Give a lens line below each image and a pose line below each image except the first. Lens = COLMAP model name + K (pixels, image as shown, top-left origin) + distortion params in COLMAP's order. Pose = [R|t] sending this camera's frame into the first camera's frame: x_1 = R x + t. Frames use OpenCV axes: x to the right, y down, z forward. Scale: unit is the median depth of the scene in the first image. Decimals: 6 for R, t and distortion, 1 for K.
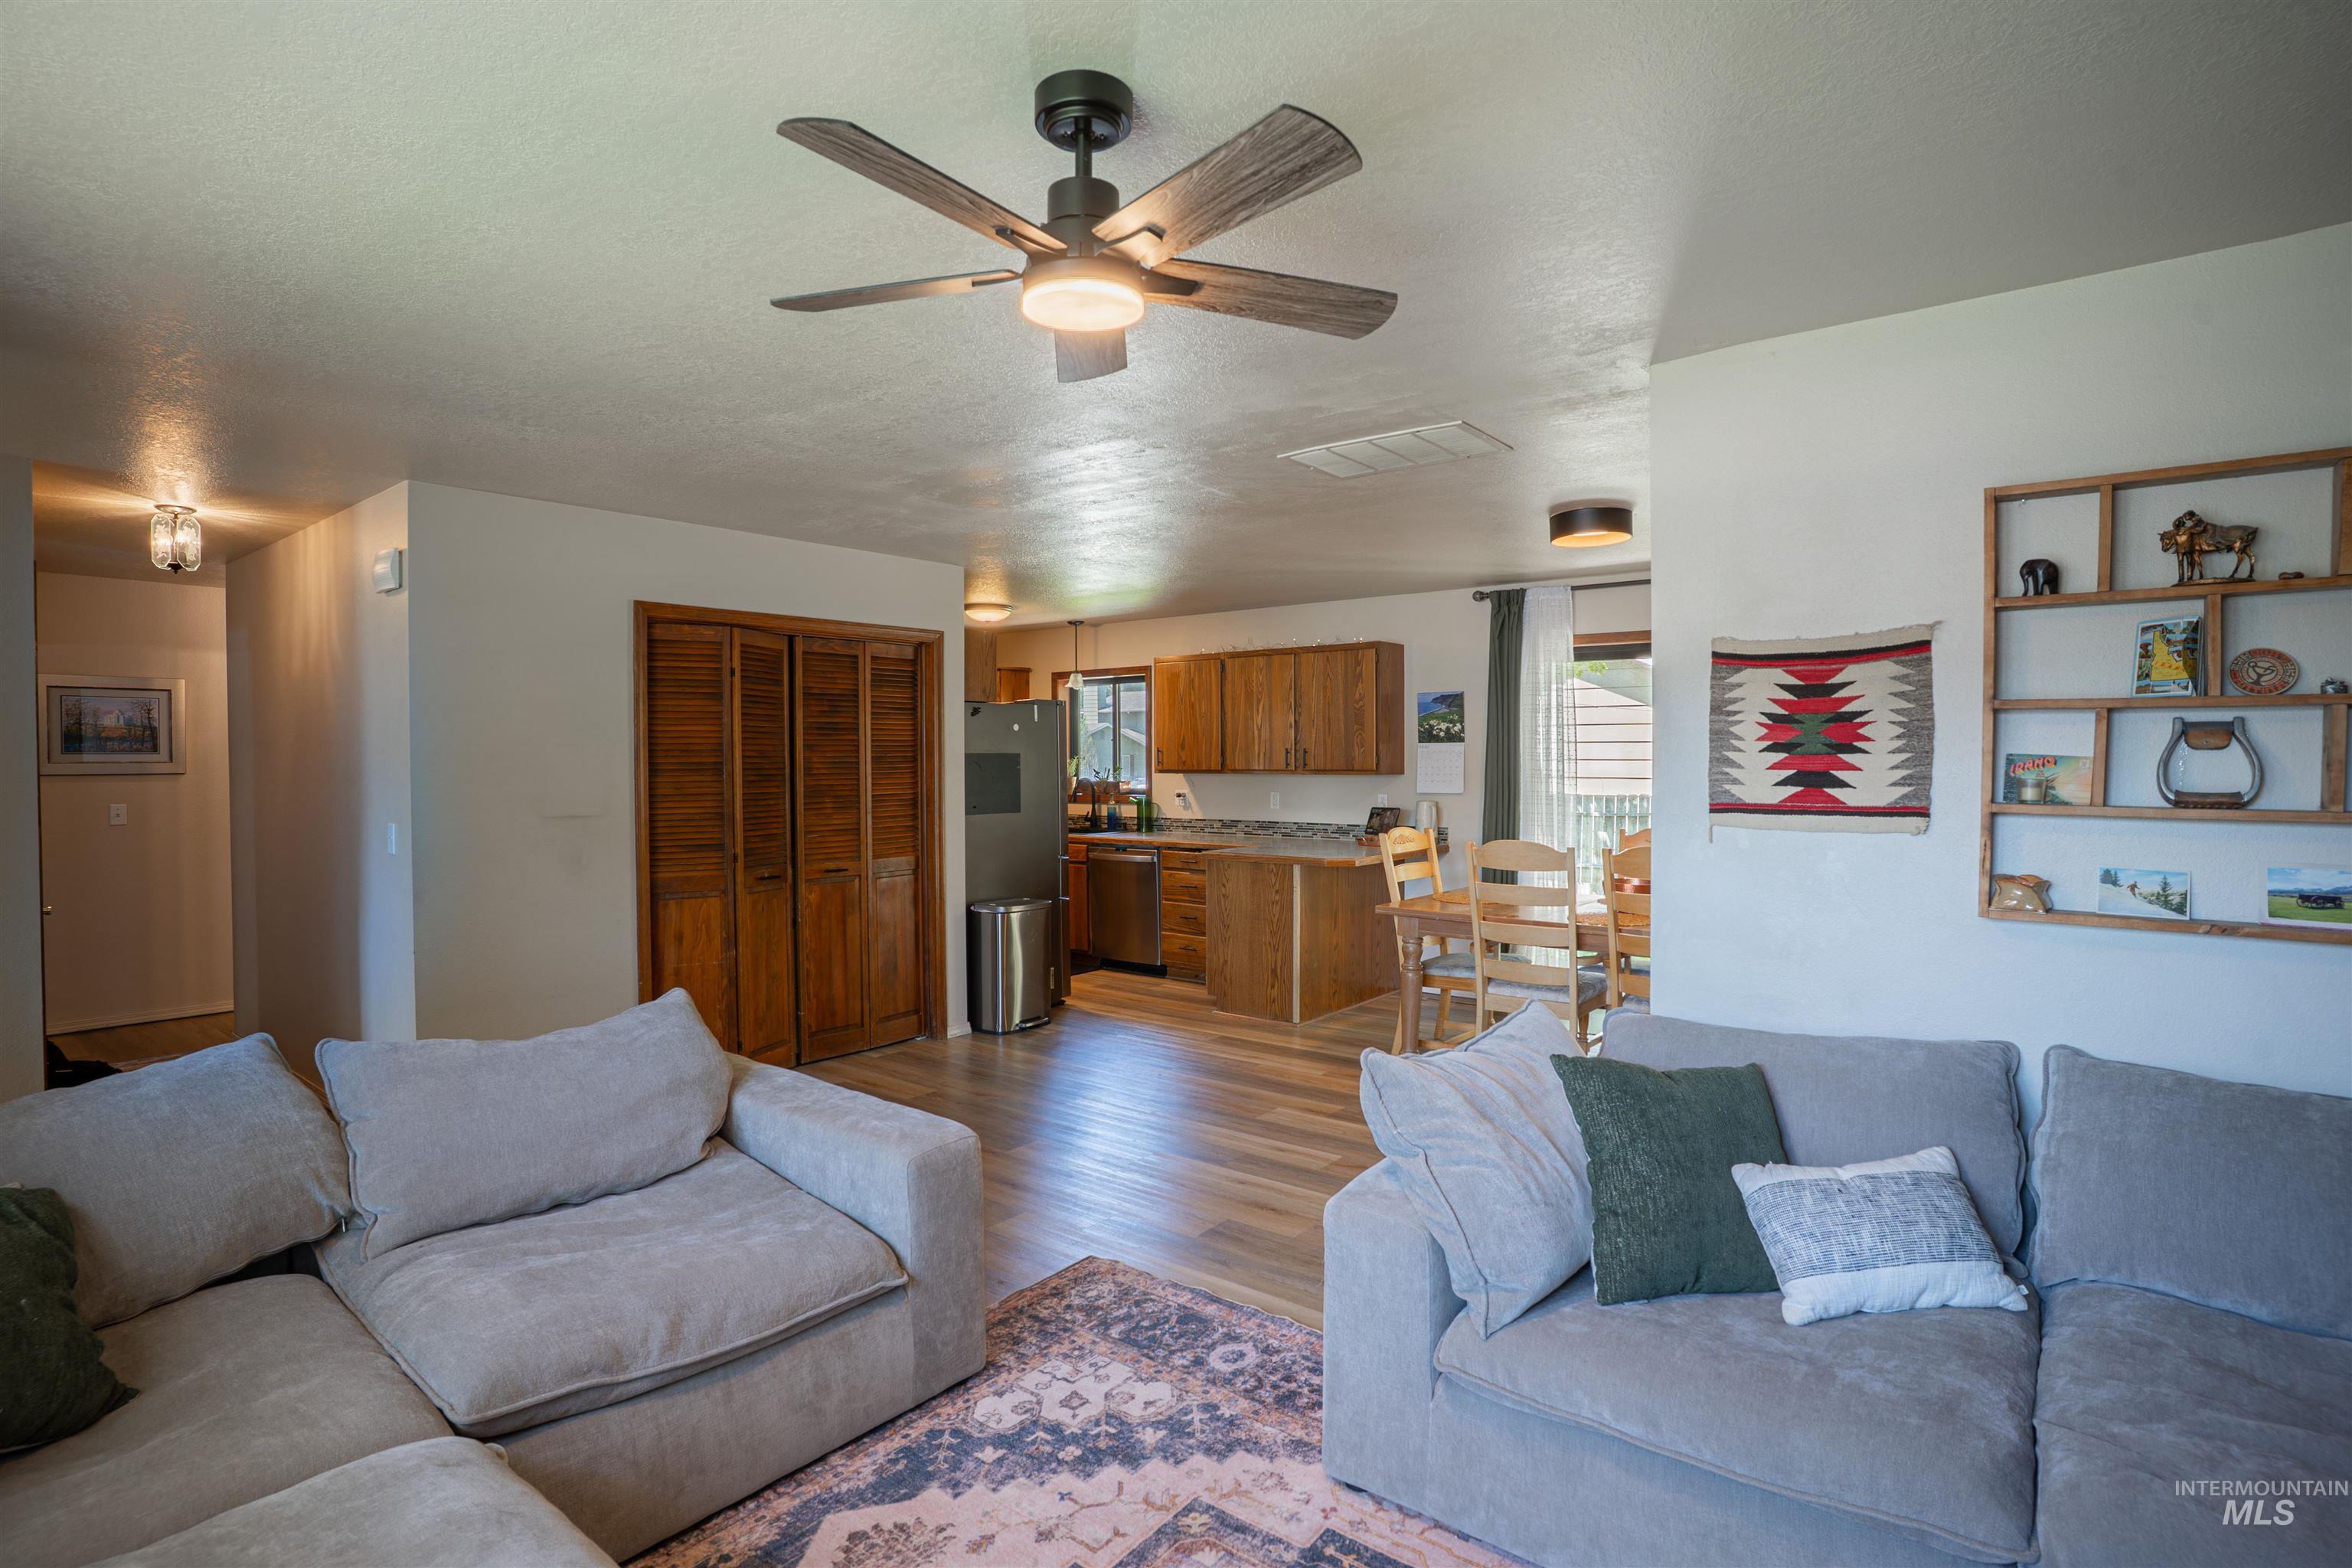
lens RADIAL K [[1205.7, 0, 1169.4], [0, 1205.7, 785.2], [0, 0, 1]] dist [-0.016394, 0.000487]
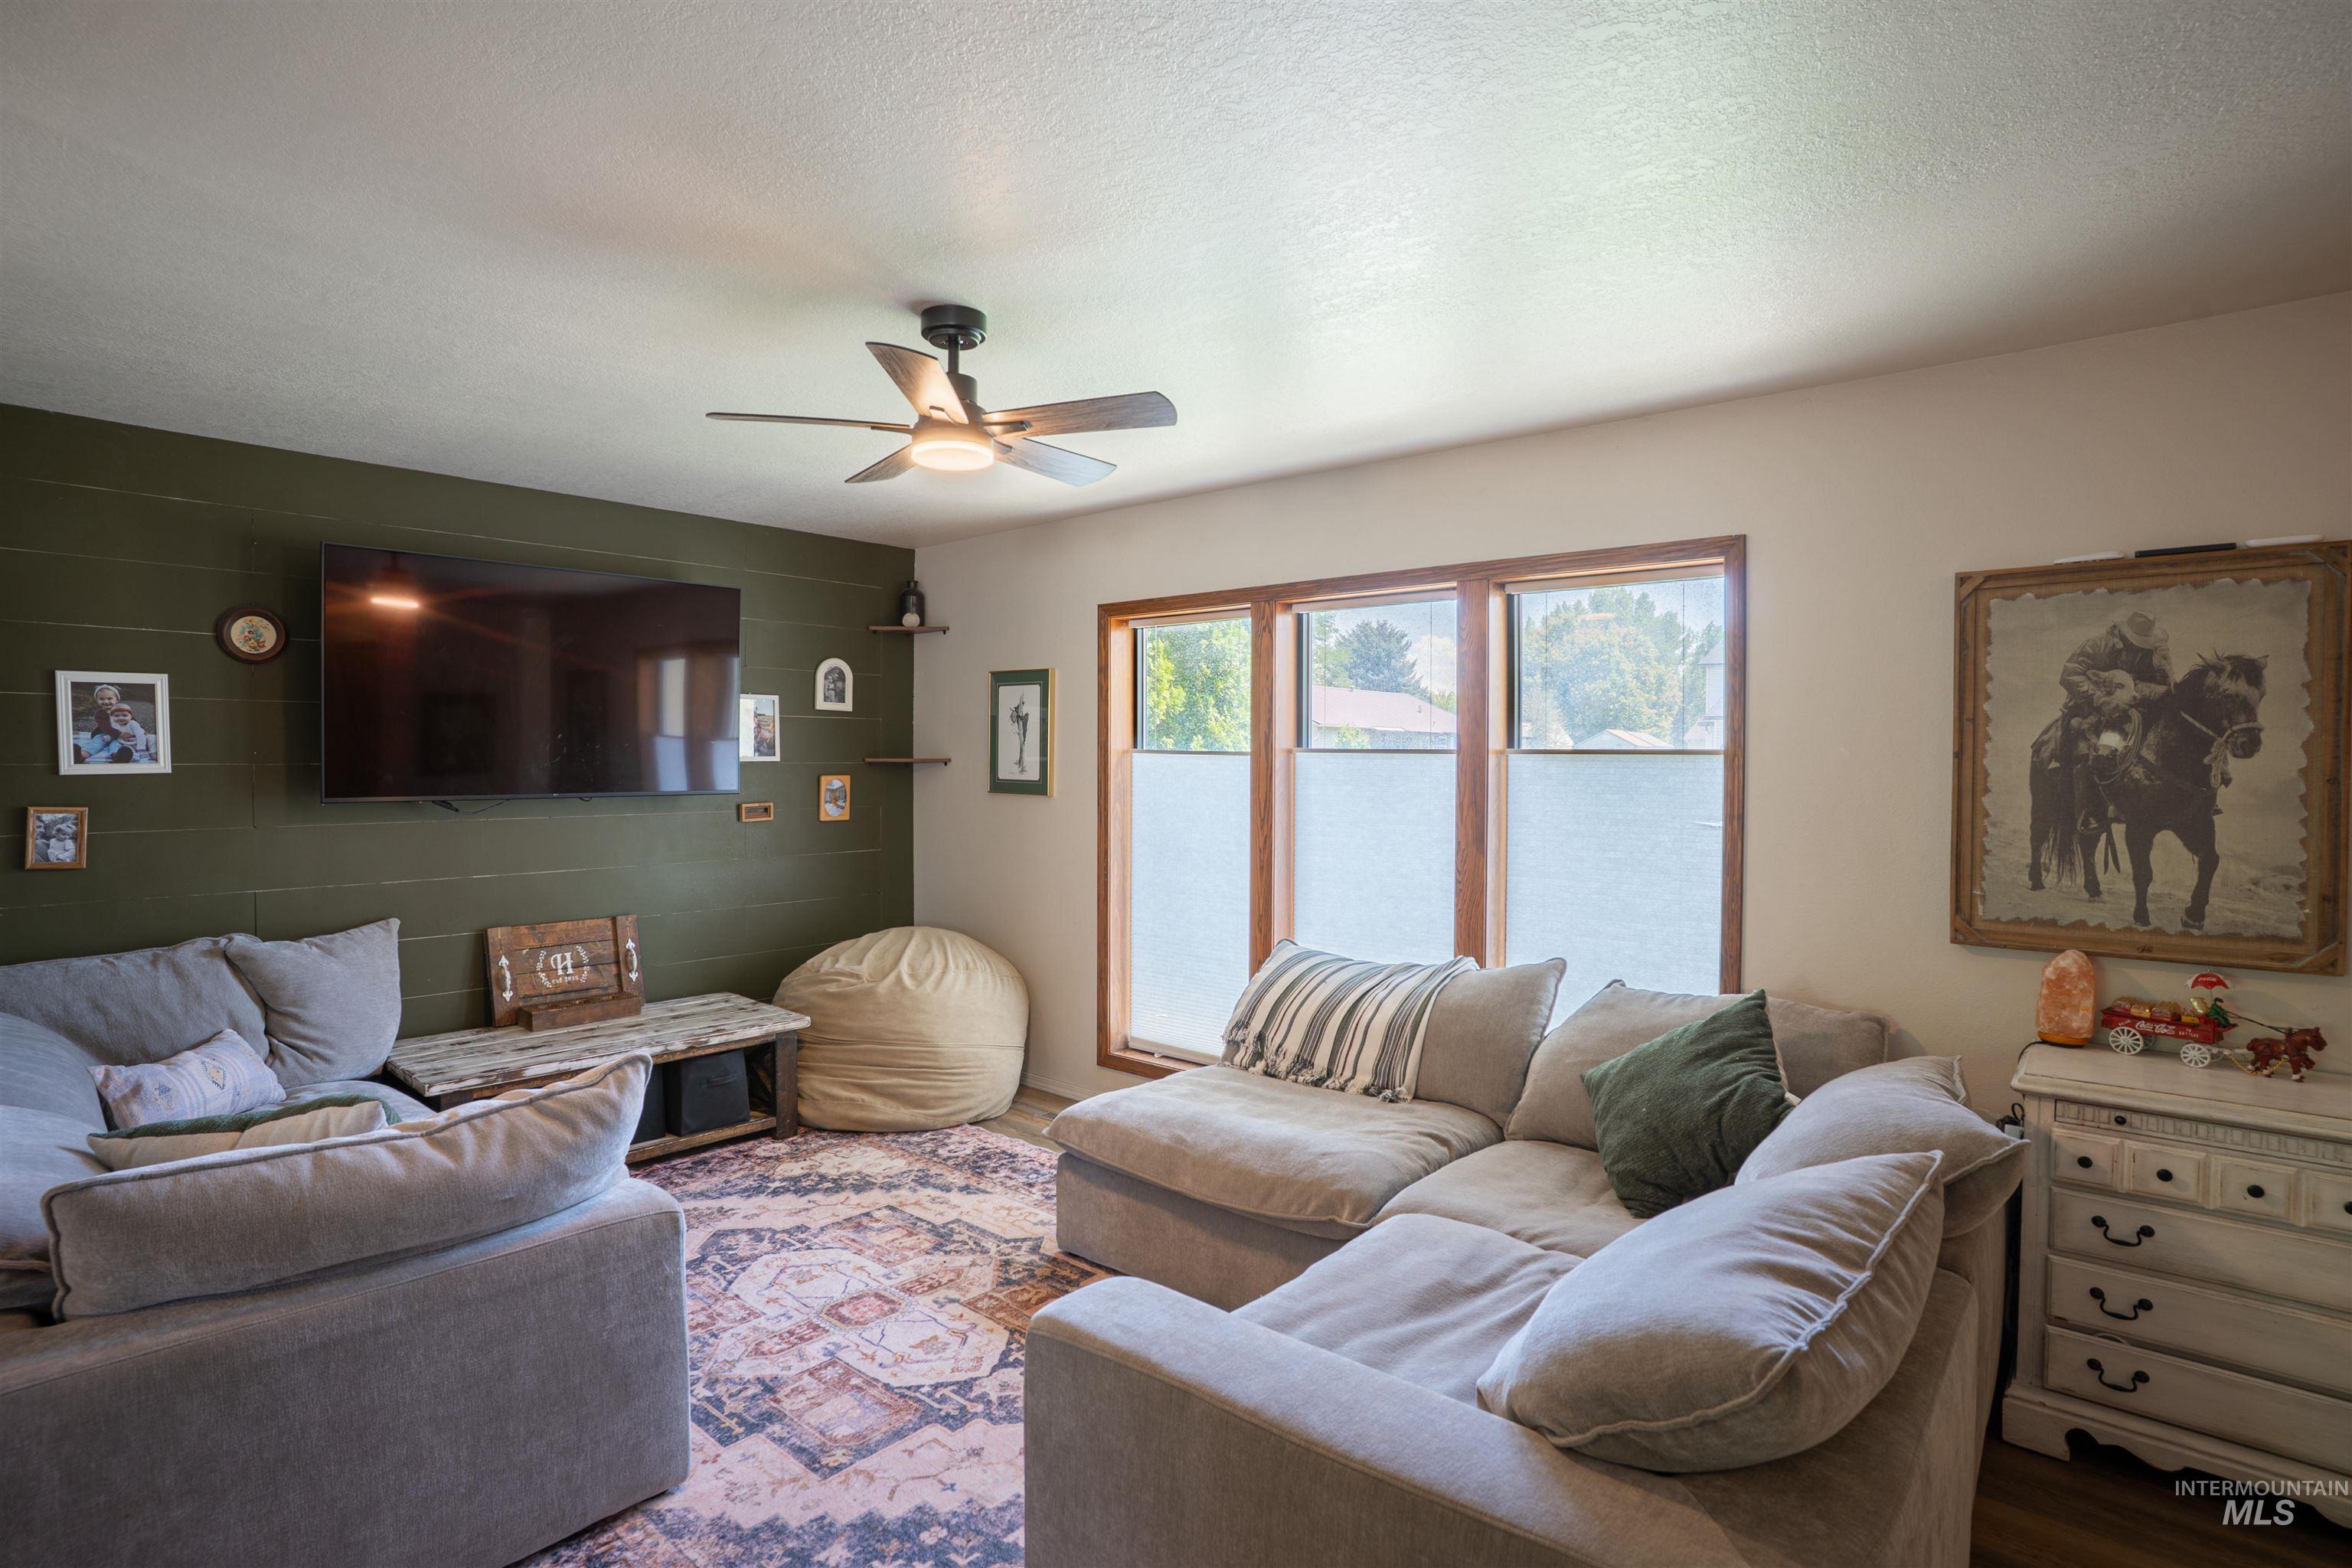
lens RADIAL K [[1205.7, 0, 1167.2], [0, 1205.7, 773.3], [0, 0, 1]] dist [-0.016394, 0.000487]
pose [[-0.999207, 0.001255, 0.039804, -0.287335], [0.002847, 0.999197, 0.039964, -0.048044], [-0.039722, 0.040045, -0.998408, 1.818883]]
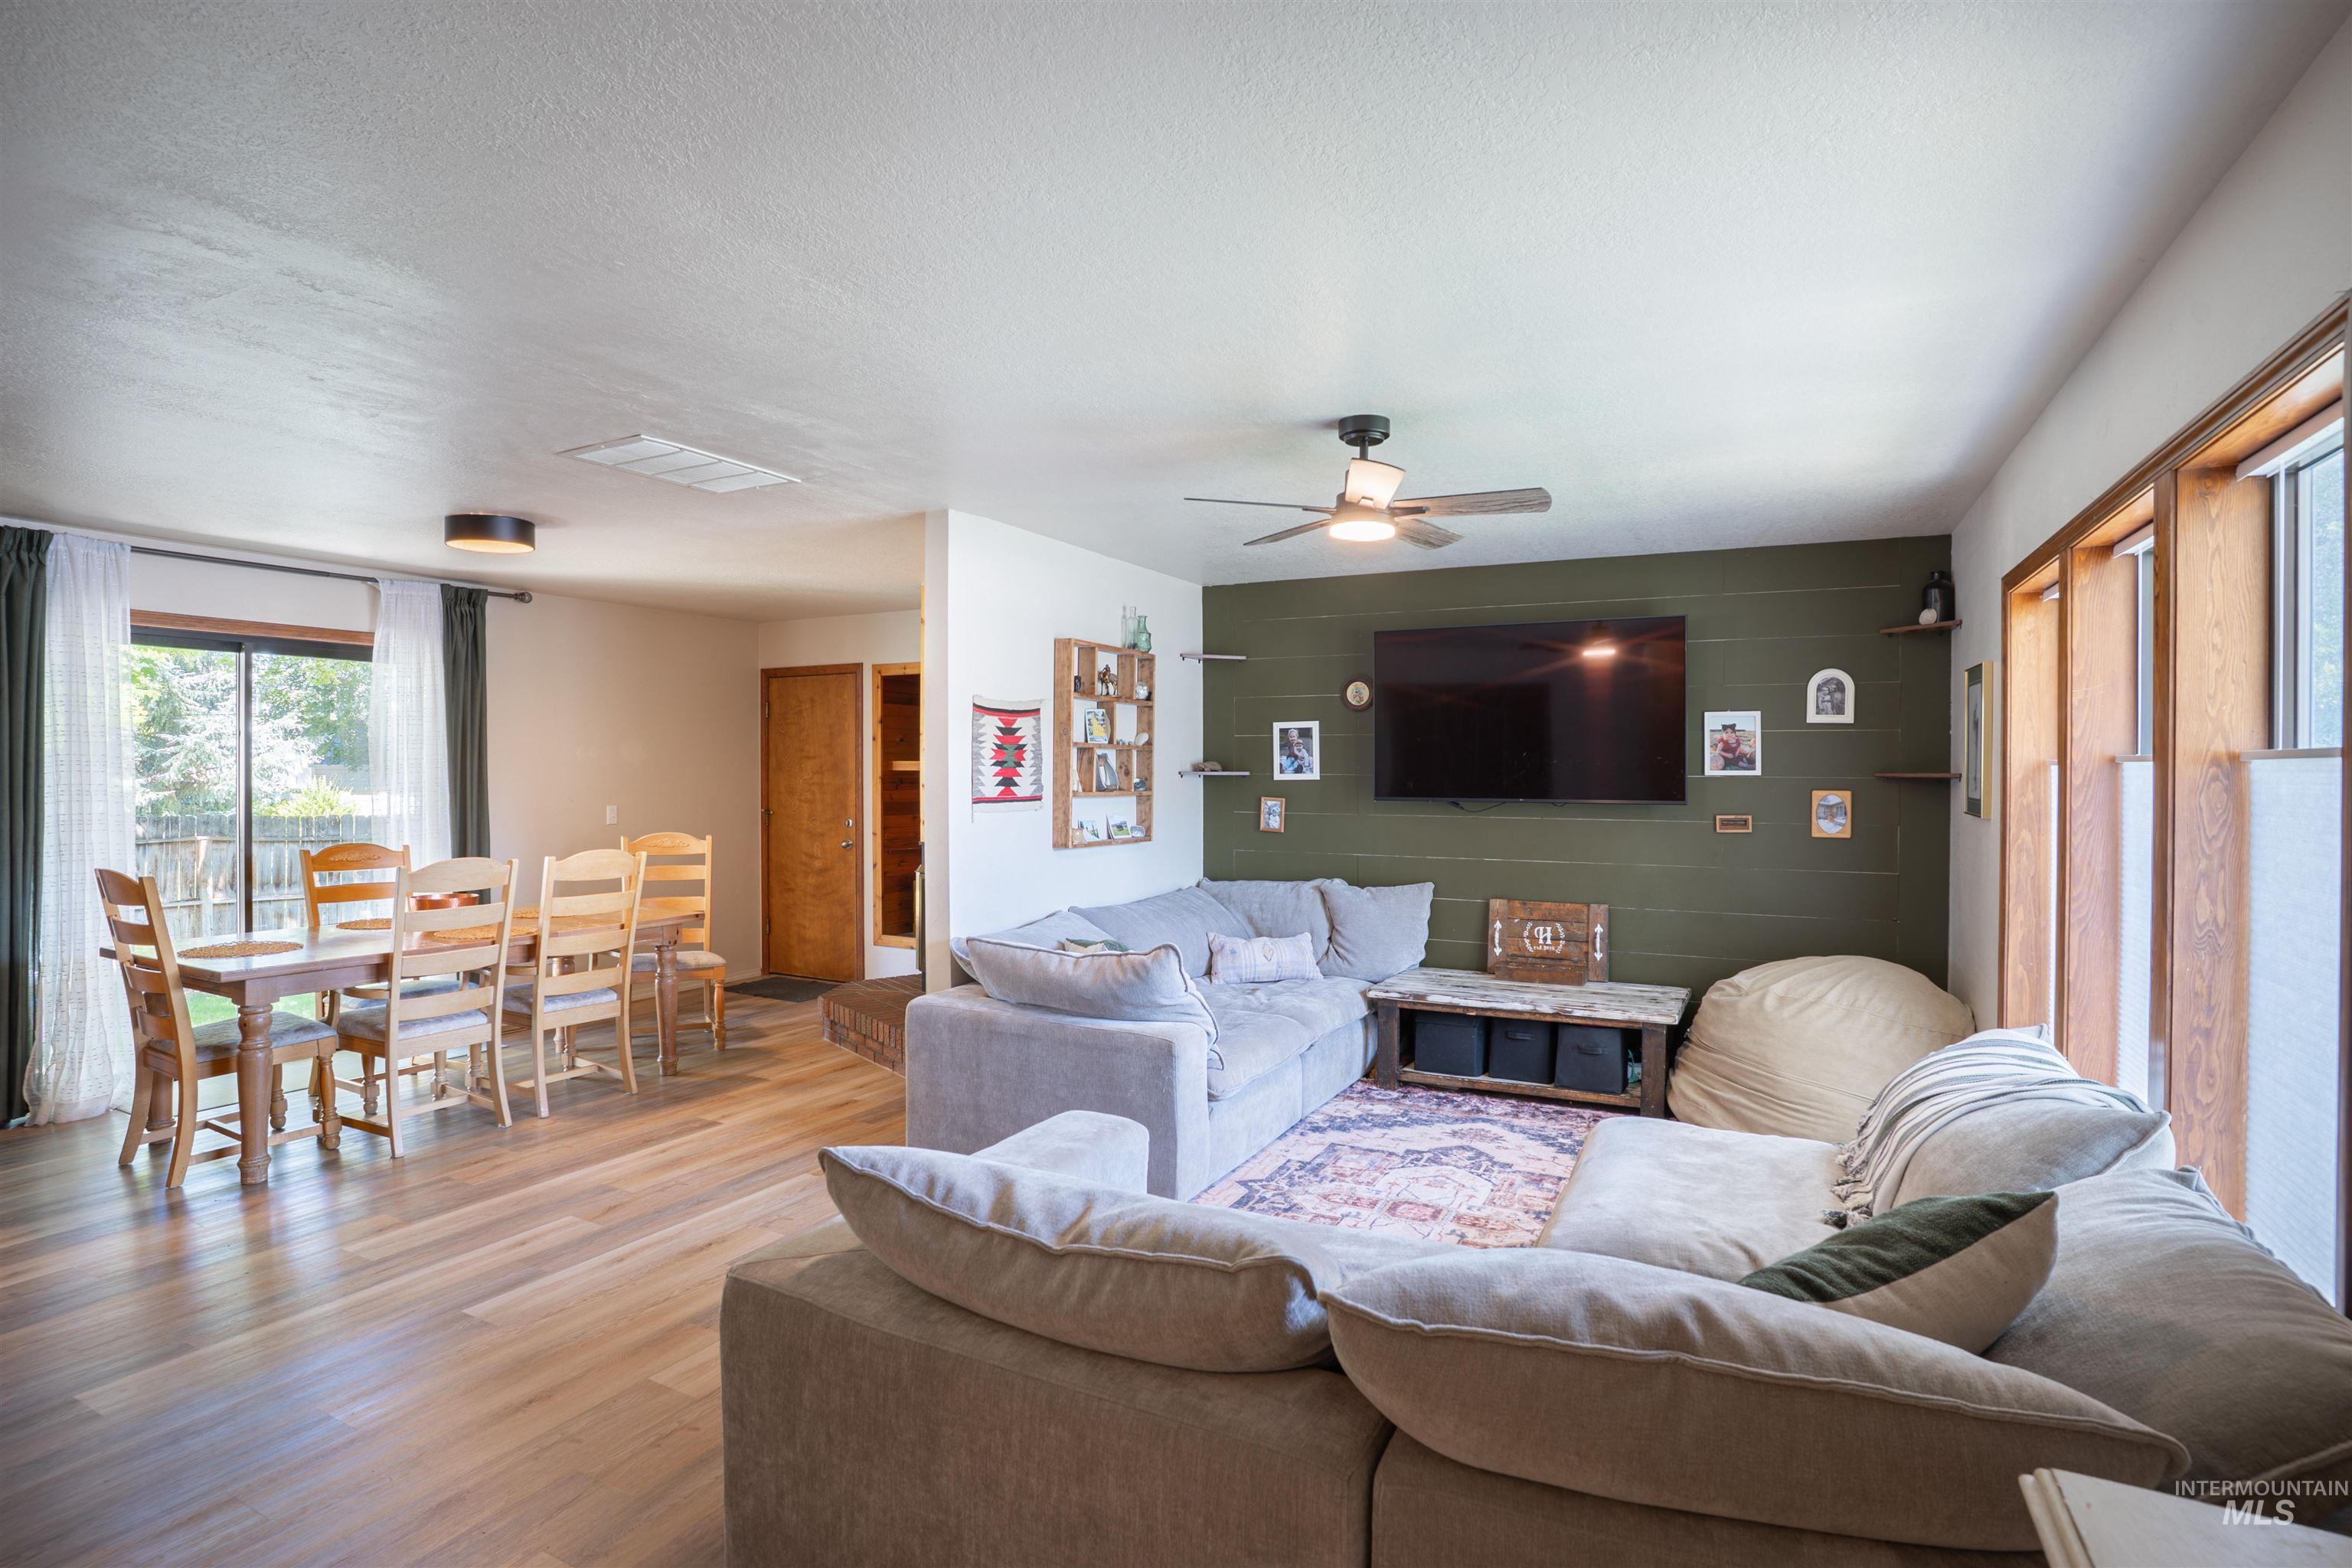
lens RADIAL K [[1205.7, 0, 1173.3], [0, 1205.7, 775.3], [0, 0, 1]] dist [-0.016394, 0.000487]
pose [[-0.205079, 0.001997, 0.978743, -1.353918], [0.020521, 0.999787, 0.002260, -0.015142], [-0.978530, 0.020548, -0.205077, 1.230477]]
